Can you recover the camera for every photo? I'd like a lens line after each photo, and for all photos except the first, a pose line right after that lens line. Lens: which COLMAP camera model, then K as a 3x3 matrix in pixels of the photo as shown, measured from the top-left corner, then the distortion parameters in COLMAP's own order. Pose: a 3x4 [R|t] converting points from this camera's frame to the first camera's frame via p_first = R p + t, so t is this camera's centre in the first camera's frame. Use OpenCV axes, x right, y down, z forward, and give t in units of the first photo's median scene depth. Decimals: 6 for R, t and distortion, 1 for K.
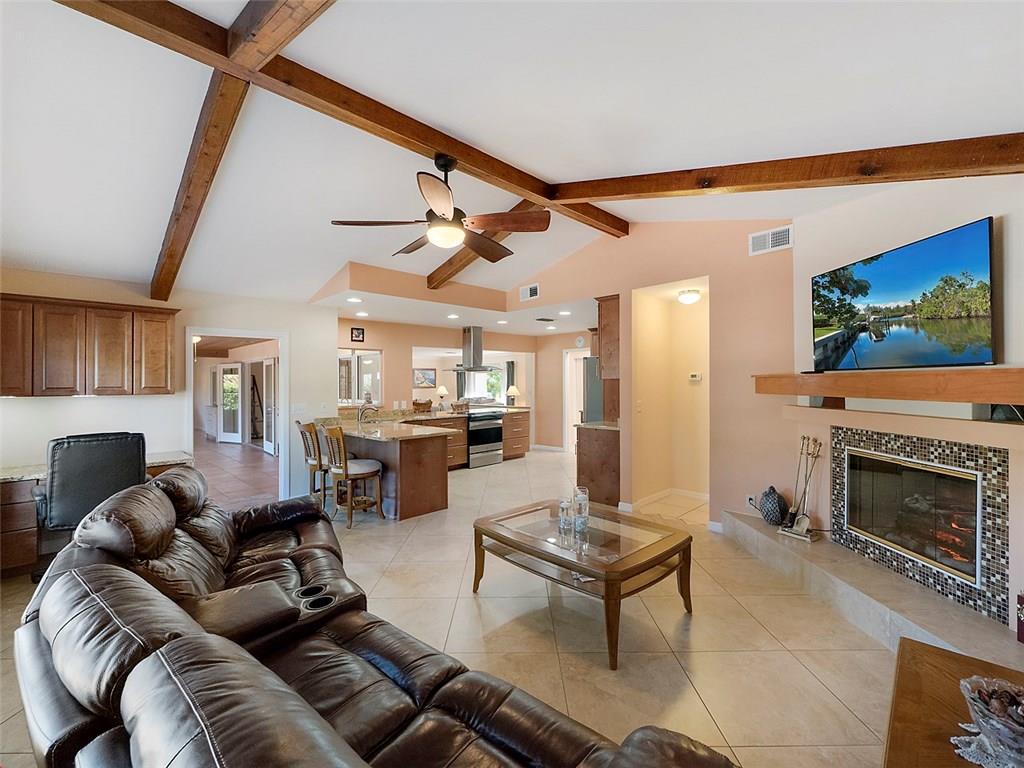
lens RADIAL K [[437.7, 0, 512.3], [0, 437.7, 380.9], [0, 0, 1]] dist [0.002877, -0.000007]
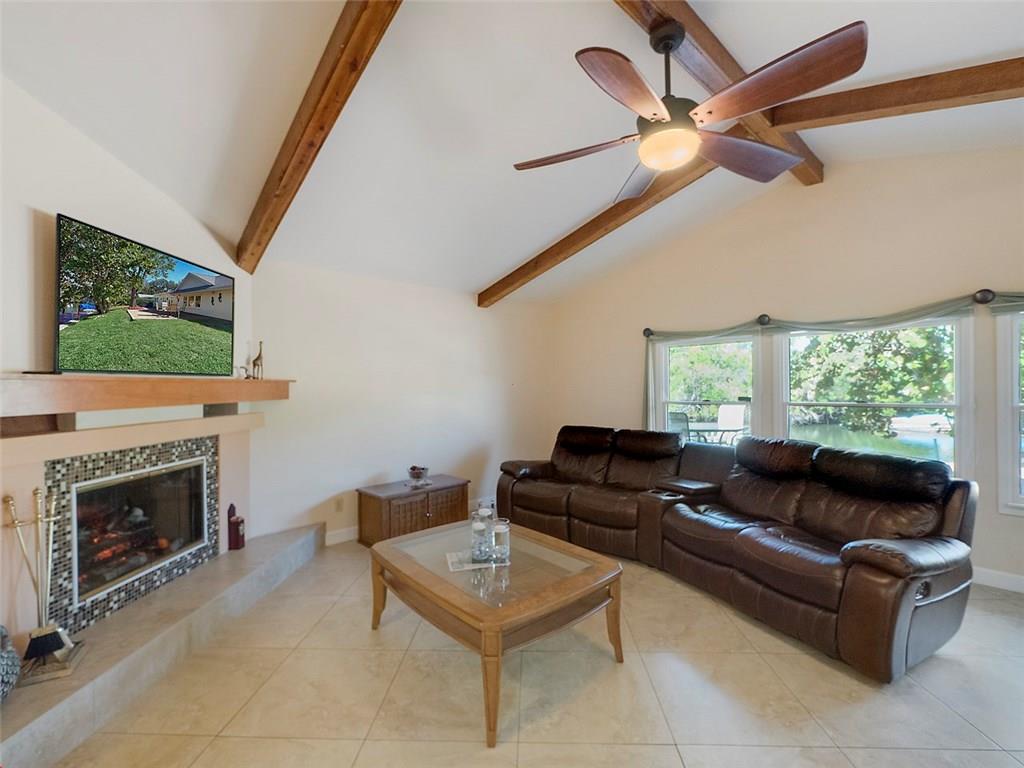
lens RADIAL K [[456.5, 0, 513.1], [0, 456.5, 382.9], [0, 0, 1]] dist [-0.002783, -0.000525]
pose [[-0.998617, 0.027819, 0.044602, 0.041313], [0.027443, 0.999583, -0.009017, 0.016032], [-0.044835, -0.007780, -0.998964, 1.716210]]
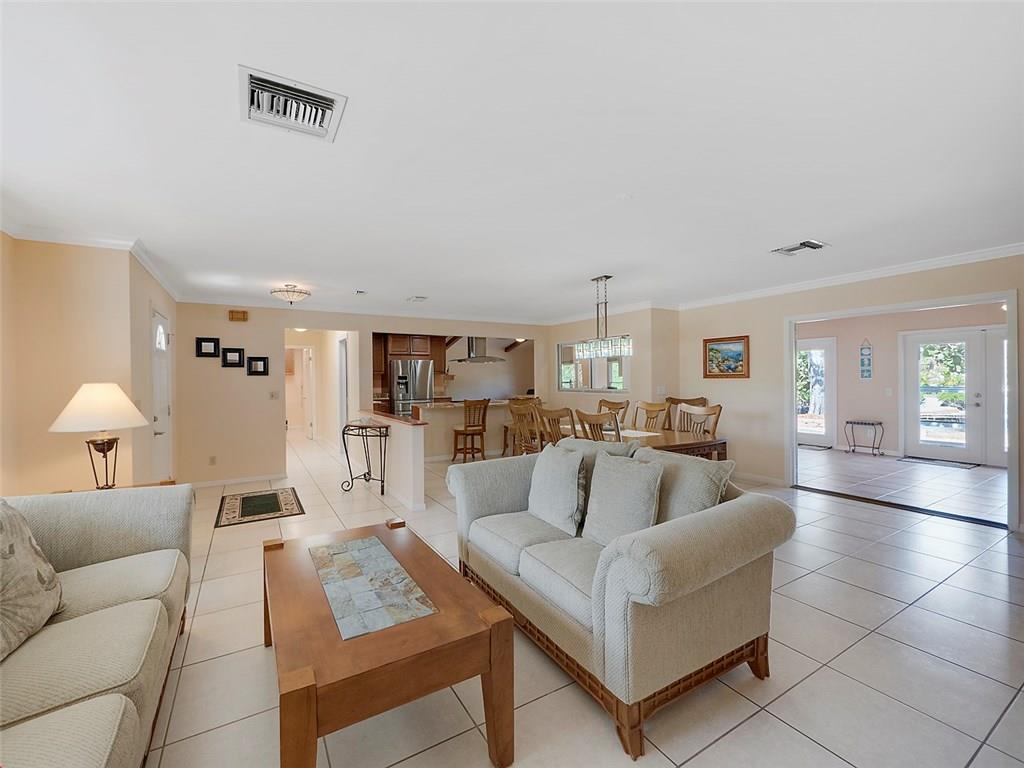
lens RADIAL K [[437.7, 0, 512.3], [0, 437.7, 380.9], [0, 0, 1]] dist [0.002877, -0.000007]
pose [[-0.972381, 0.021866, 0.232371, -1.044946], [0.021782, 0.999758, -0.002930, 0.065053], [-0.232379, 0.002212, -0.972623, 5.061775]]
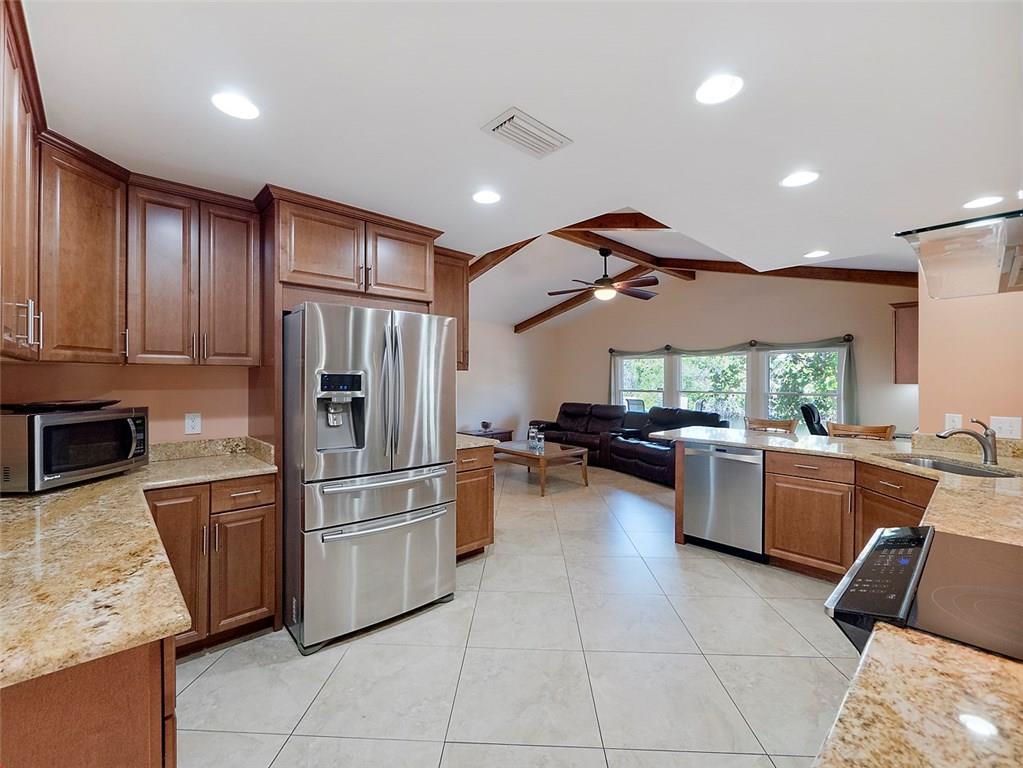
lens RADIAL K [[445.9, 0, 505.6], [0, 445.9, 374.8], [0, 0, 1]] dist [-0.001321, 0.000337]
pose [[-0.998750, 0.012729, 0.048342, 0.161220], [0.012065, 0.999829, -0.013986, 0.018017], [-0.048512, -0.013385, -0.998733, 2.882056]]
